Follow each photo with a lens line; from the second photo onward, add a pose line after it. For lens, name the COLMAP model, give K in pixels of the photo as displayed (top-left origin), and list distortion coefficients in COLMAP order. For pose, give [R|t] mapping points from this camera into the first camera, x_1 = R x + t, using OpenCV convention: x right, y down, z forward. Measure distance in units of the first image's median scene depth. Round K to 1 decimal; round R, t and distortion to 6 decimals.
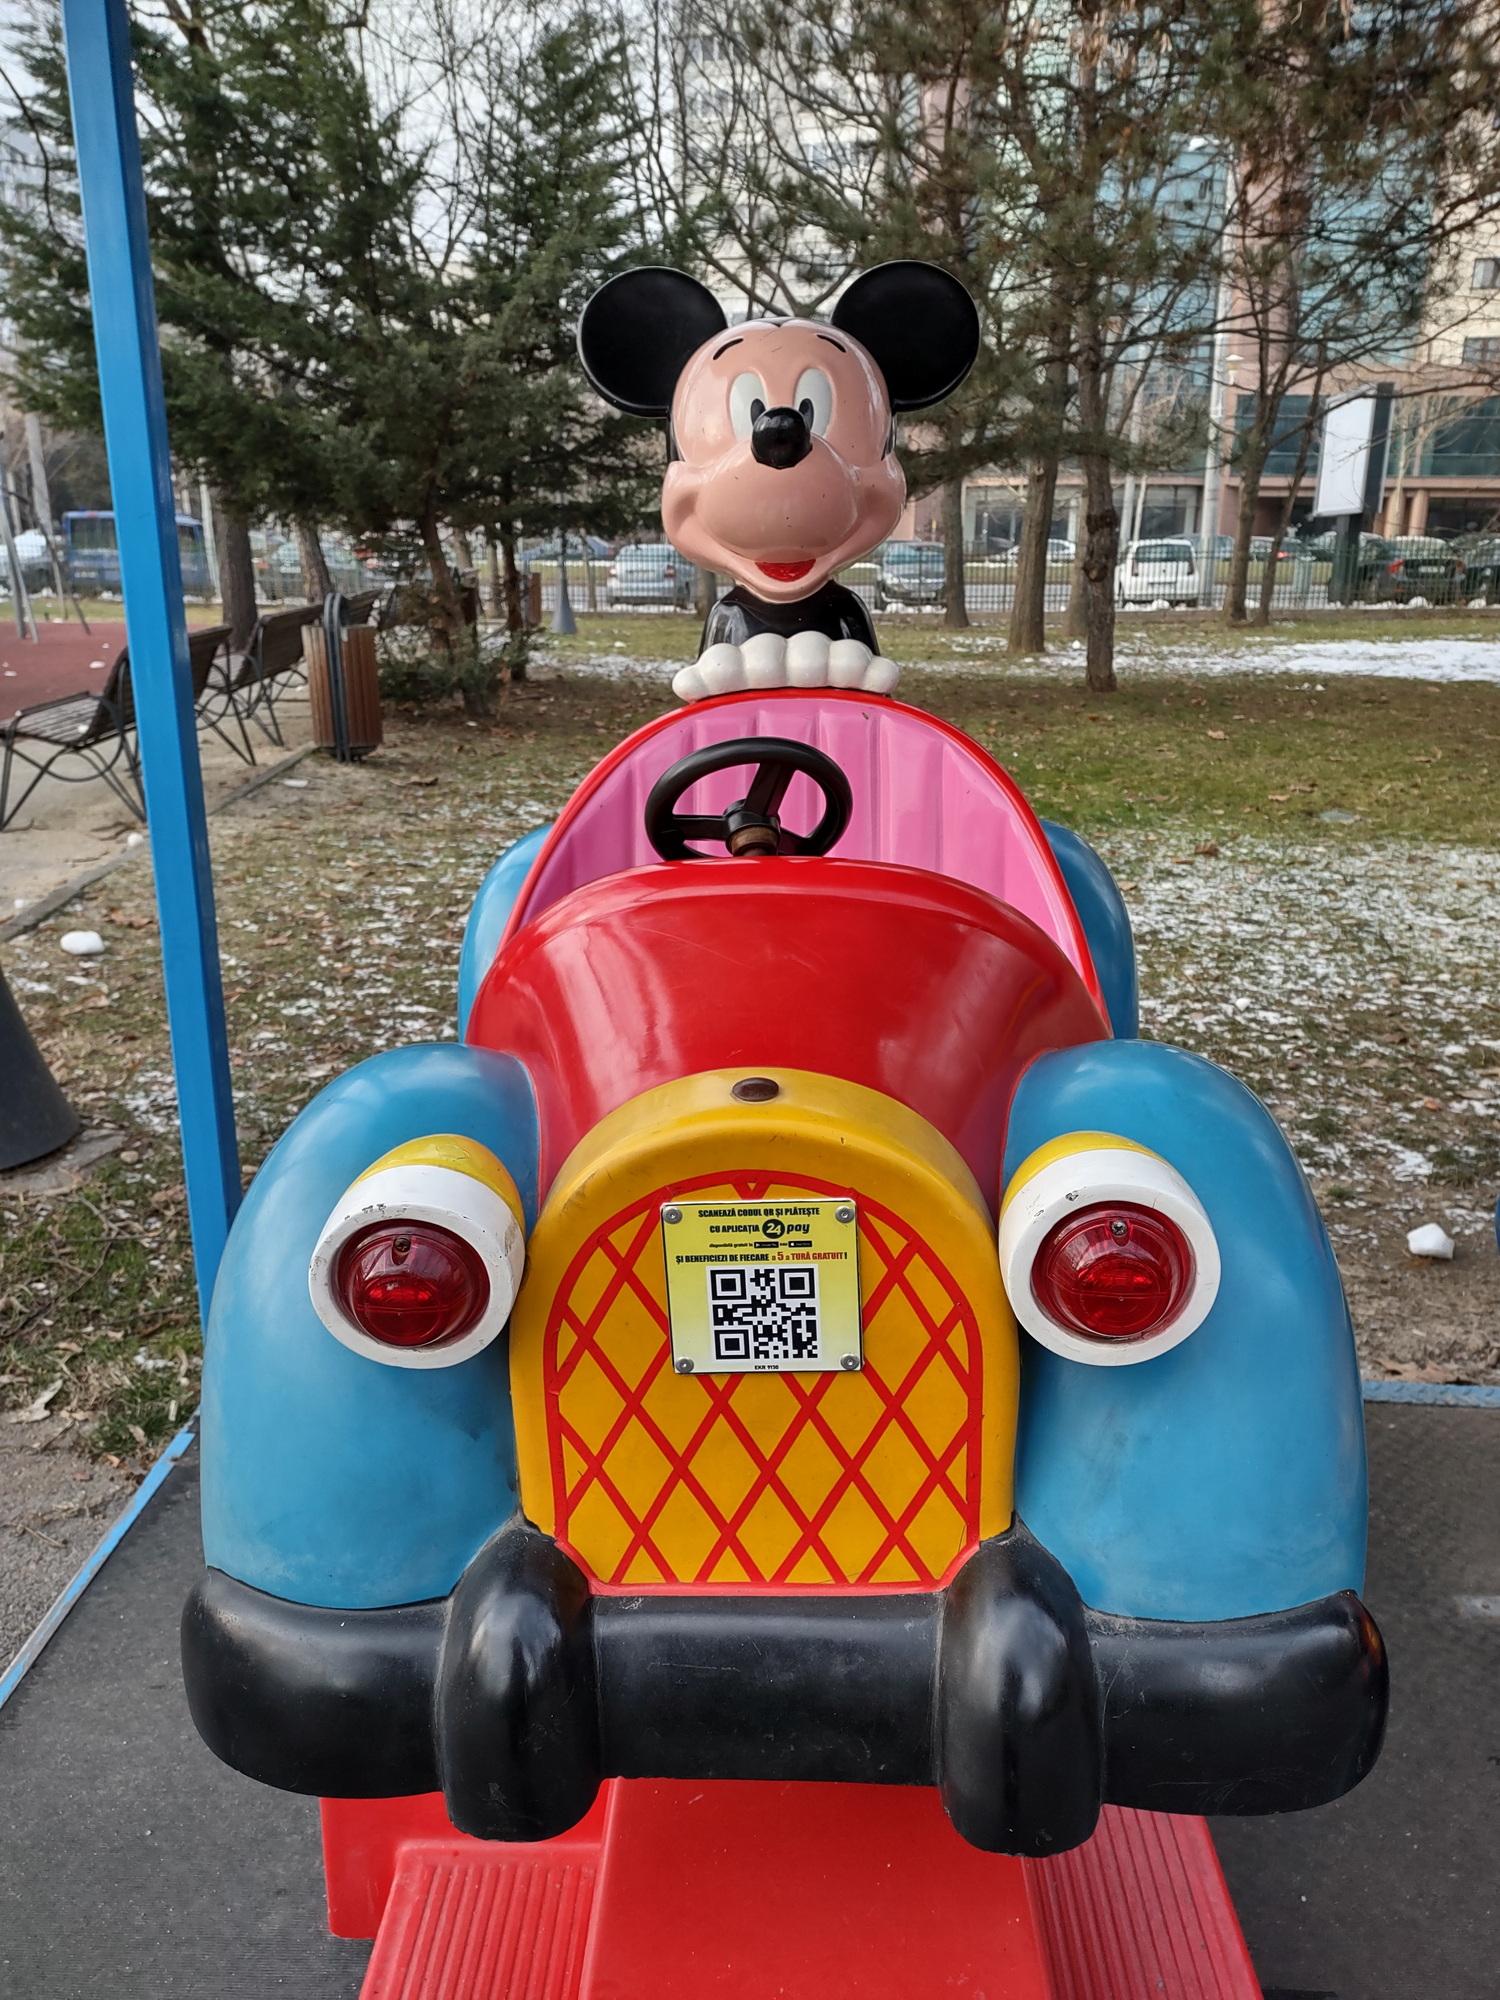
lens RADIAL K [[1494.0, 0, 763.6], [0, 1494.0, 1000.8], [0, 0, 1]] dist [0.091790, -0.122295]
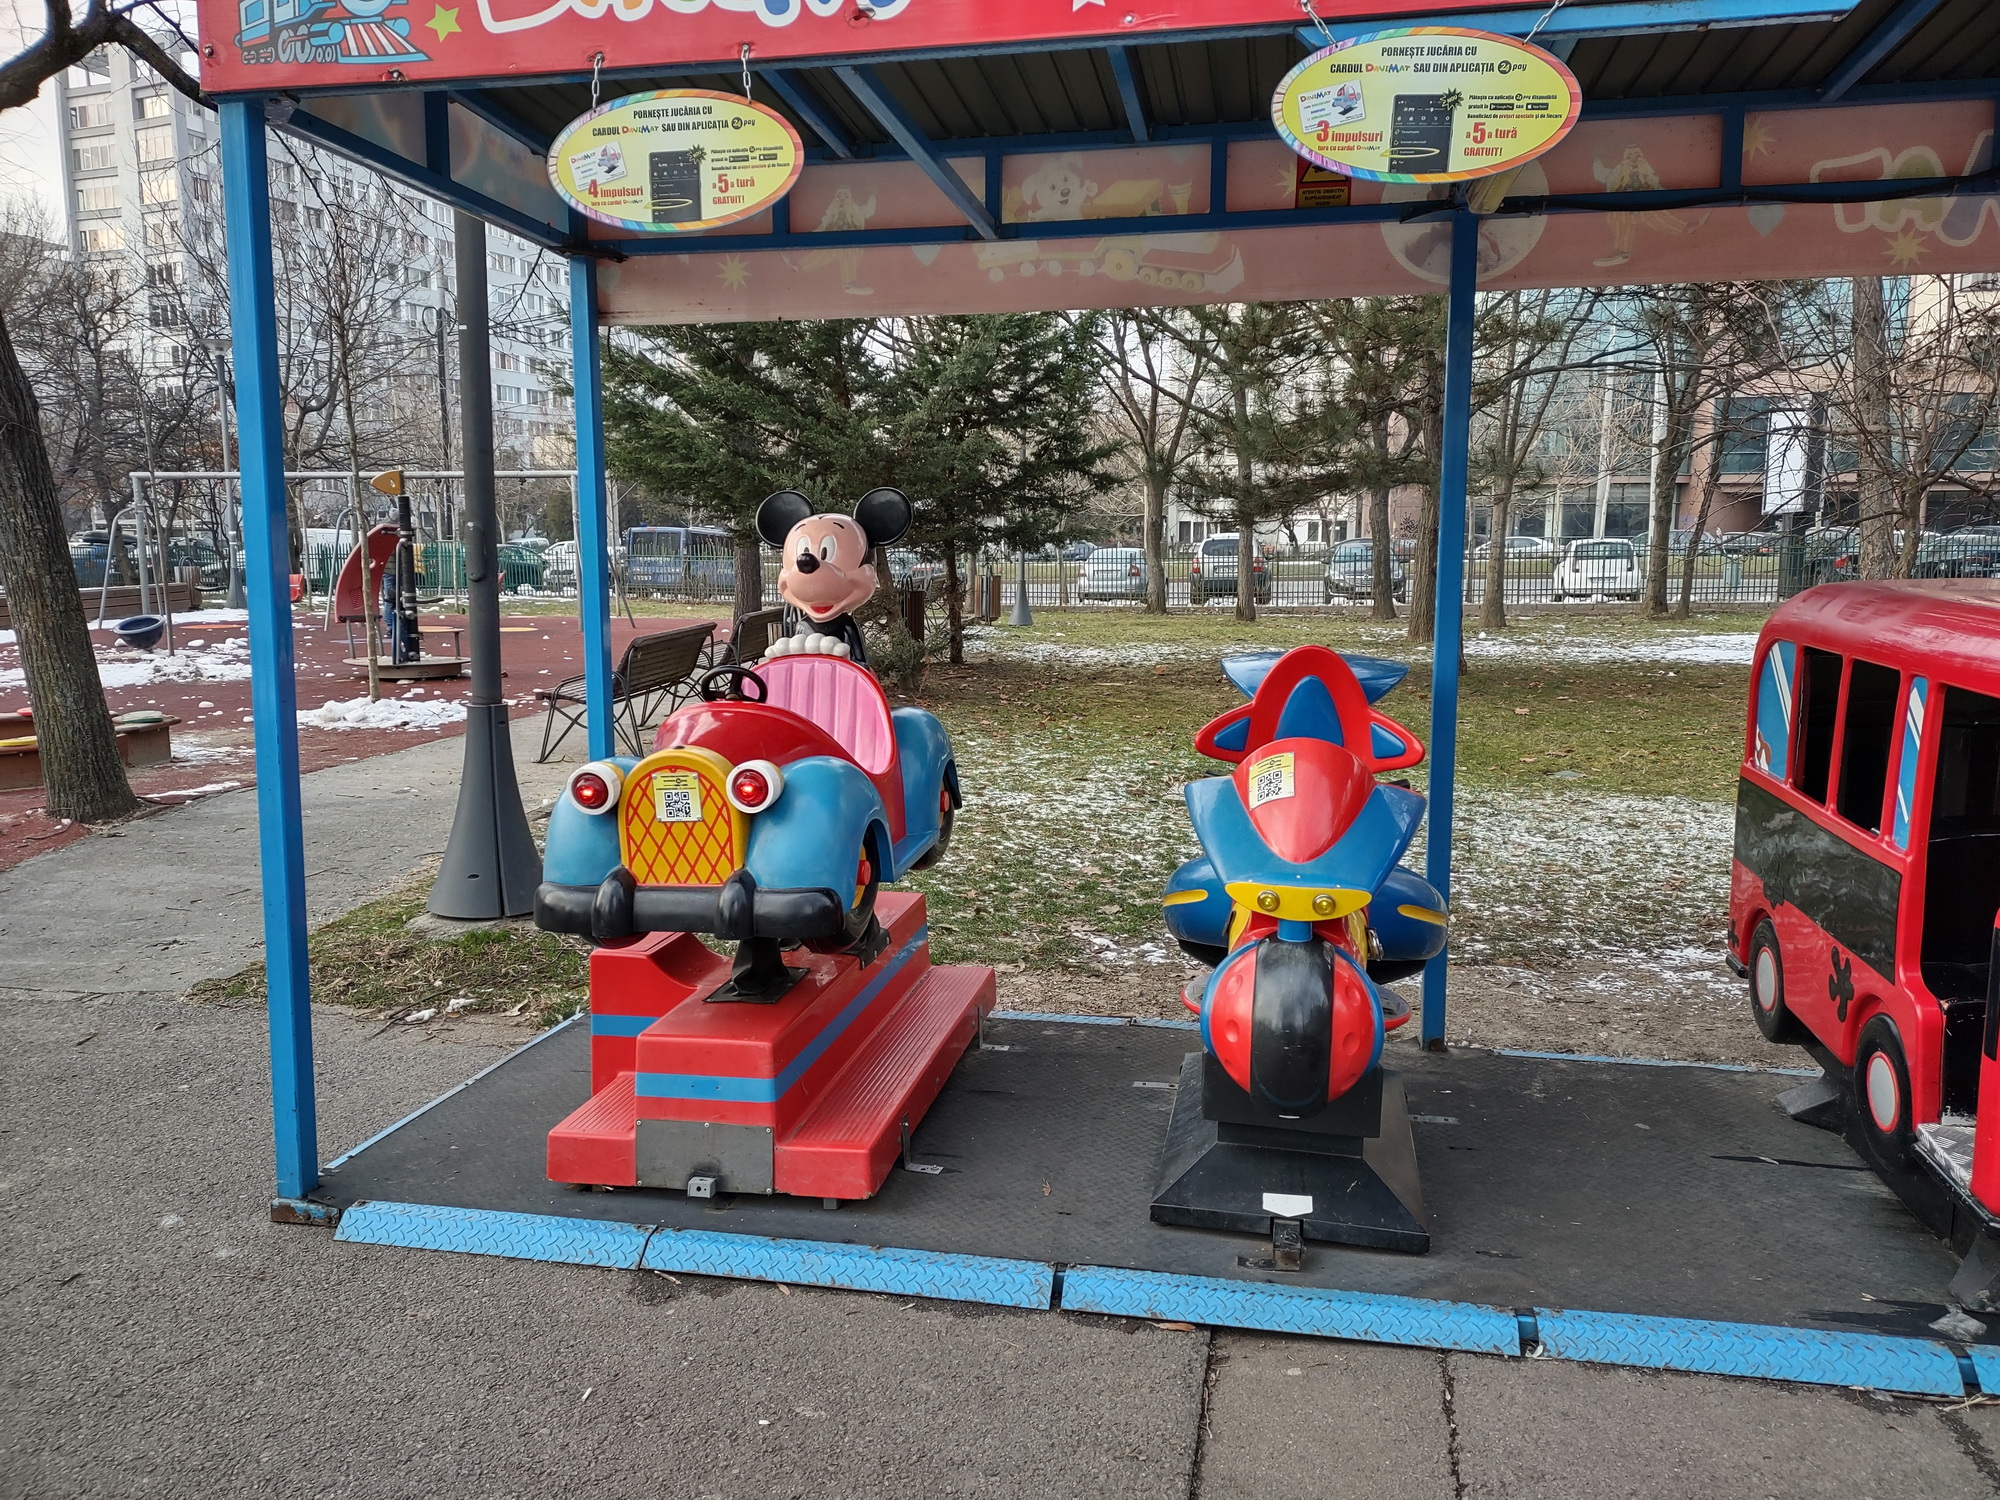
lens RADIAL K [[1494.0, 0, 1012.7], [0, 1494.0, 736.6], [0, 0, 1]] dist [0.091790, -0.122295]
pose [[0.985055, 0.012678, -0.171770, 0.310575], [-0.040553, 0.986322, -0.159766, 0.126196], [0.167395, 0.164344, 0.972096, -0.546791]]
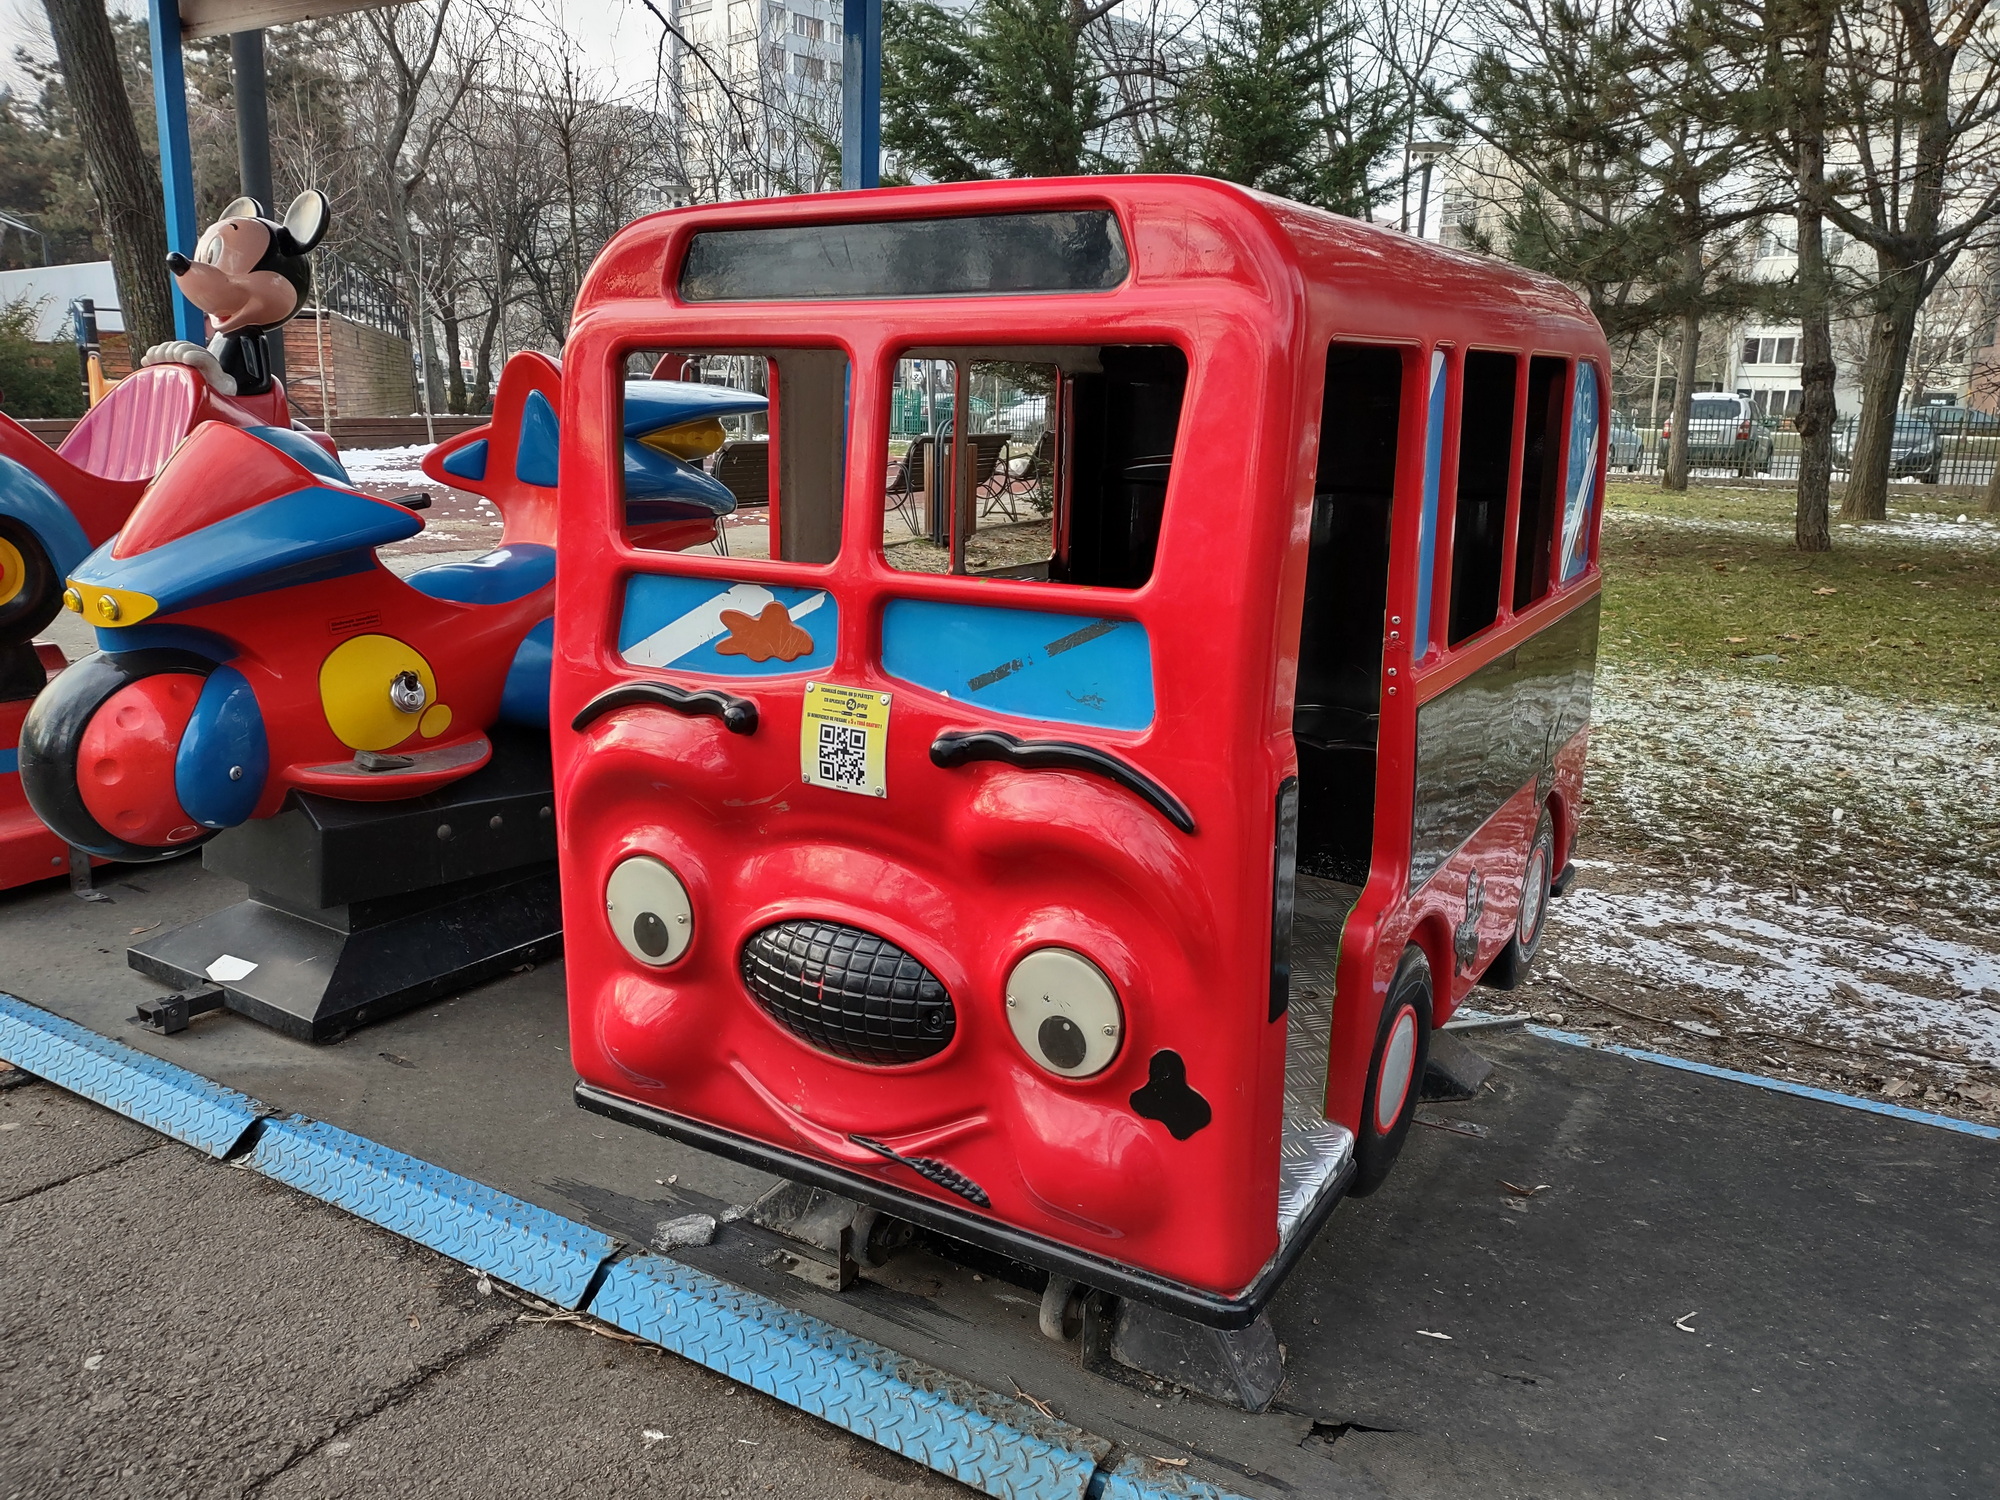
lens RADIAL K [[1494.0, 0, 1012.7], [0, 1494.0, 736.6], [0, 0, 1]] dist [0.091790, -0.122295]
pose [[0.859953, 0.122543, -0.495444, 0.954506], [-0.162127, 0.986057, -0.037516, 0.099450], [0.483939, 0.112587, 0.867829, -0.158045]]
